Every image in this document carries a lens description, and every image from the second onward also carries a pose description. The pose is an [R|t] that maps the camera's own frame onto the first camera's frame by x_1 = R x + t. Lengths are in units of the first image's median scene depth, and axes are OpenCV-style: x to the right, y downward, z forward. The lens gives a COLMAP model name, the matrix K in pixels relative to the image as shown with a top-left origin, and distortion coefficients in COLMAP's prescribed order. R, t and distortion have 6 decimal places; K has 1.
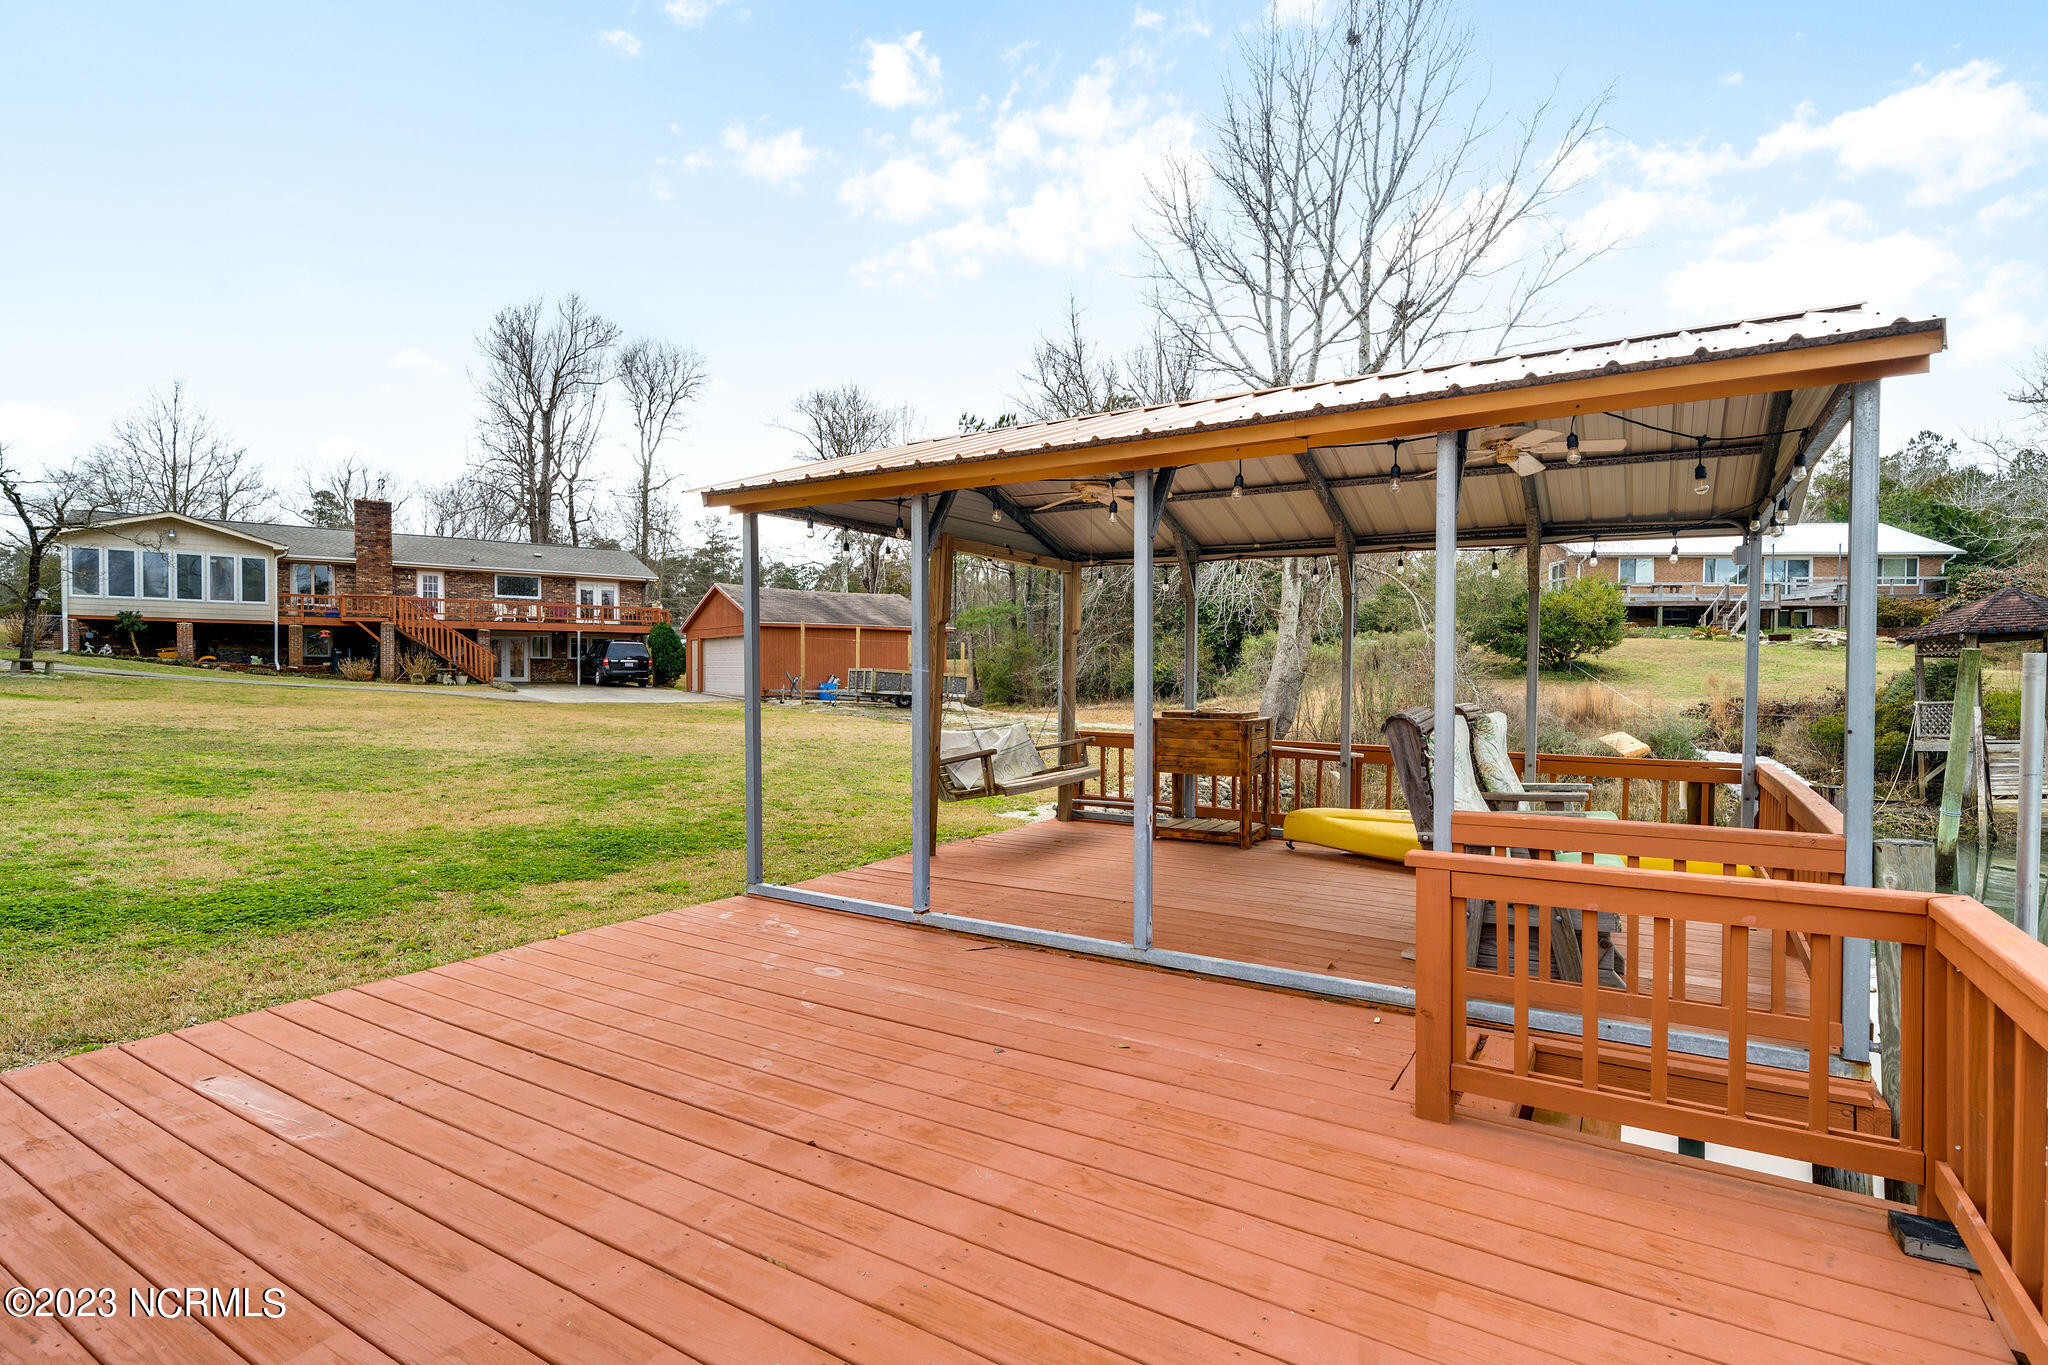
lens RADIAL K [[1046.2, 0, 1014.8], [0, 1046.2, 715.9], [0, 0, 1]] dist [0.002196, 0.000664]
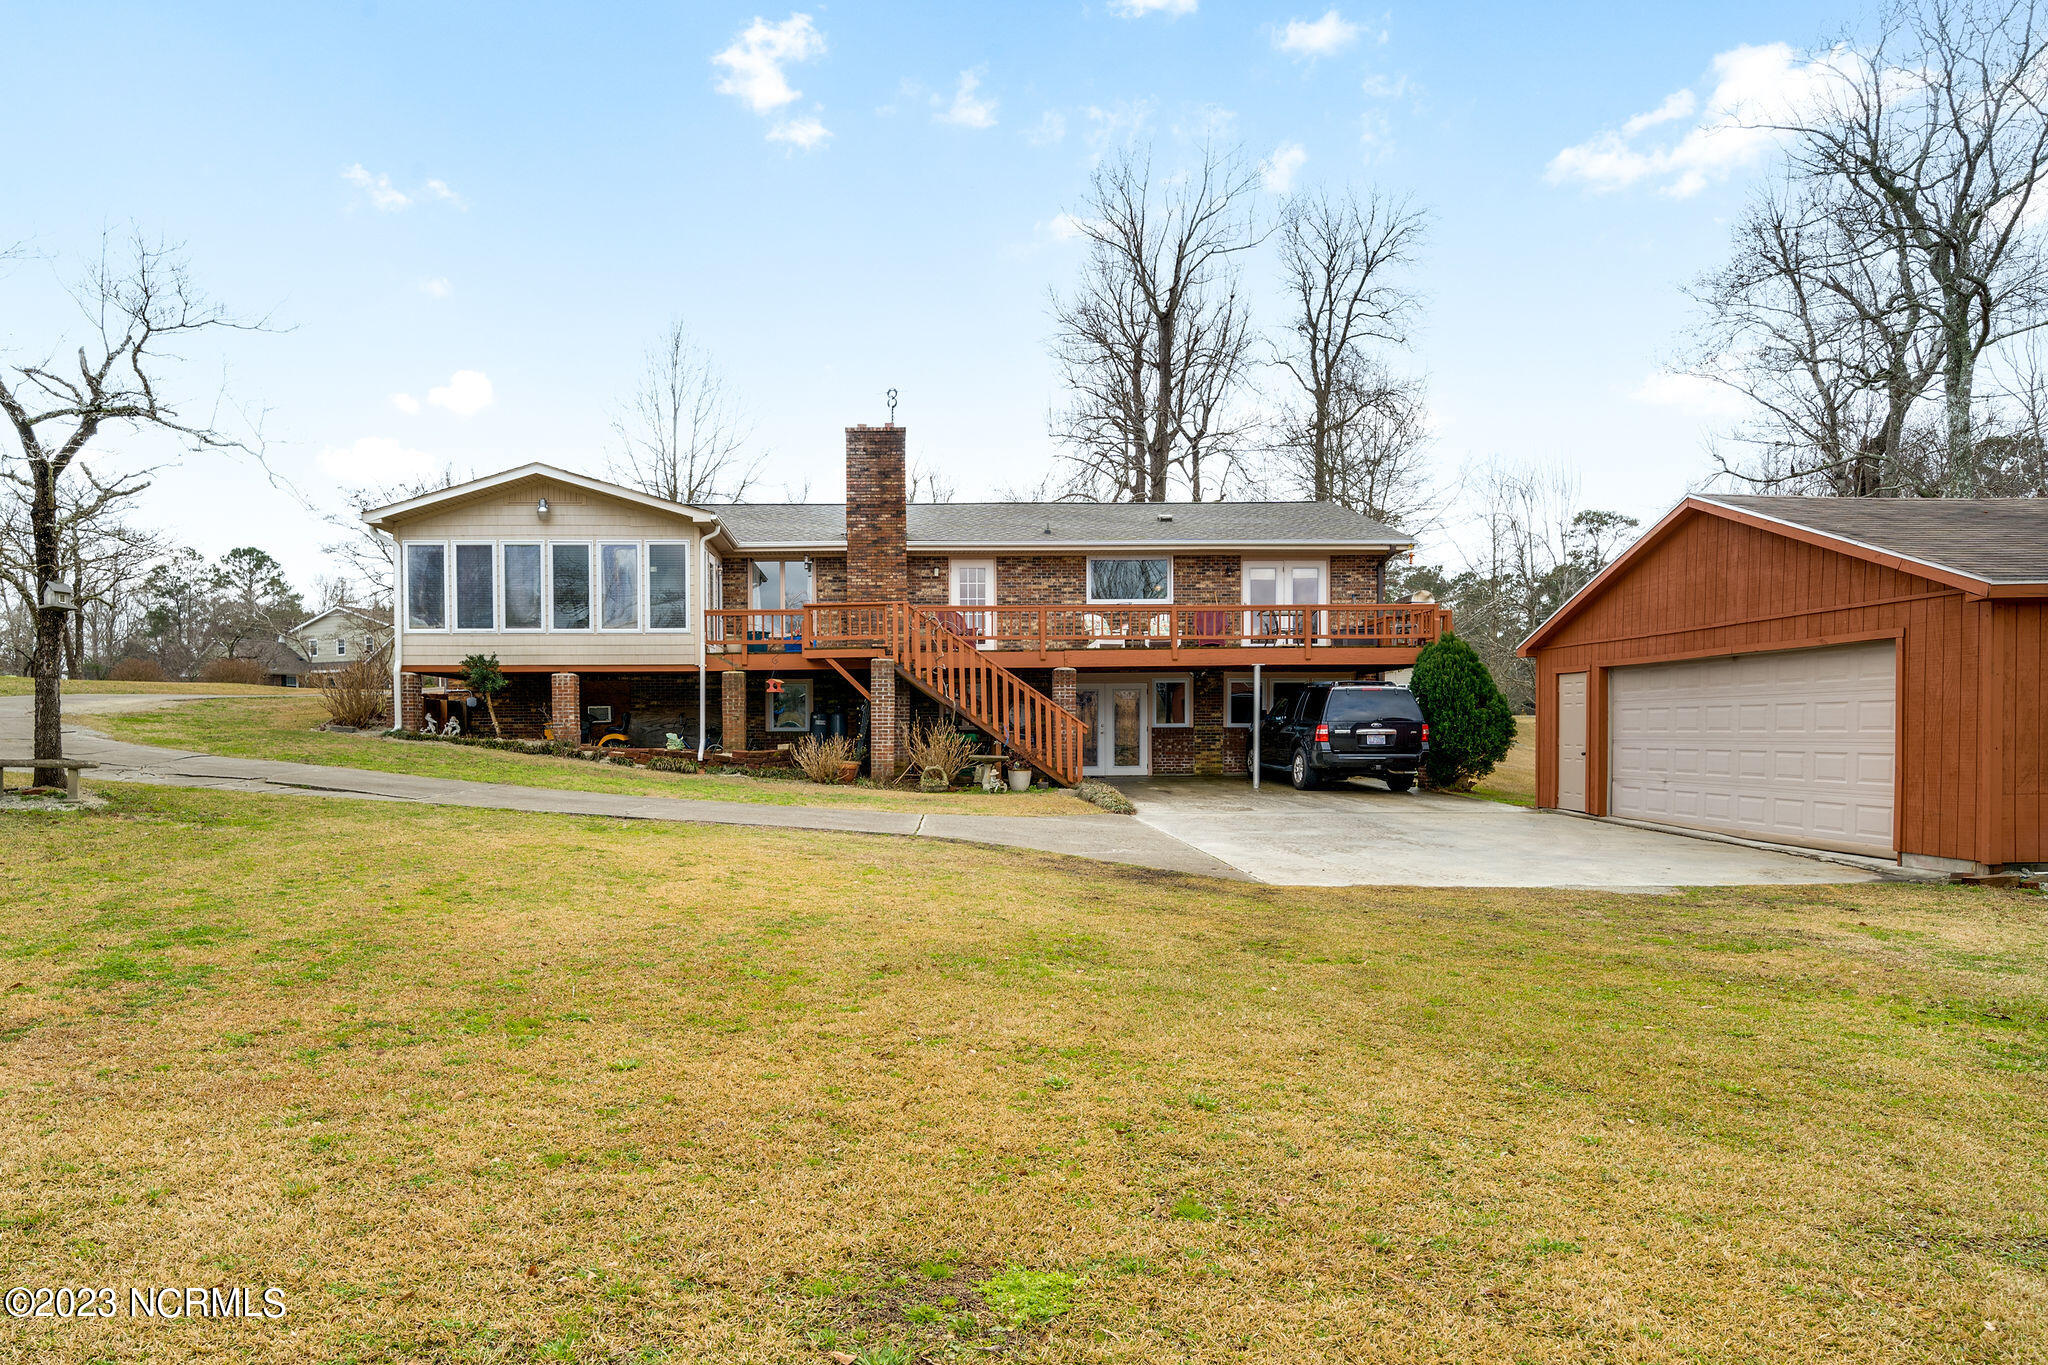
lens RADIAL K [[1046.2, 0, 1014.8], [0, 1046.2, 715.9], [0, 0, 1]] dist [0.002196, 0.000664]
pose [[0.863387, -0.019841, -0.504152, -0.292119], [-0.007697, 0.998592, -0.052481, -0.036834], [0.504484, 0.049192, 0.862019, 0.588266]]
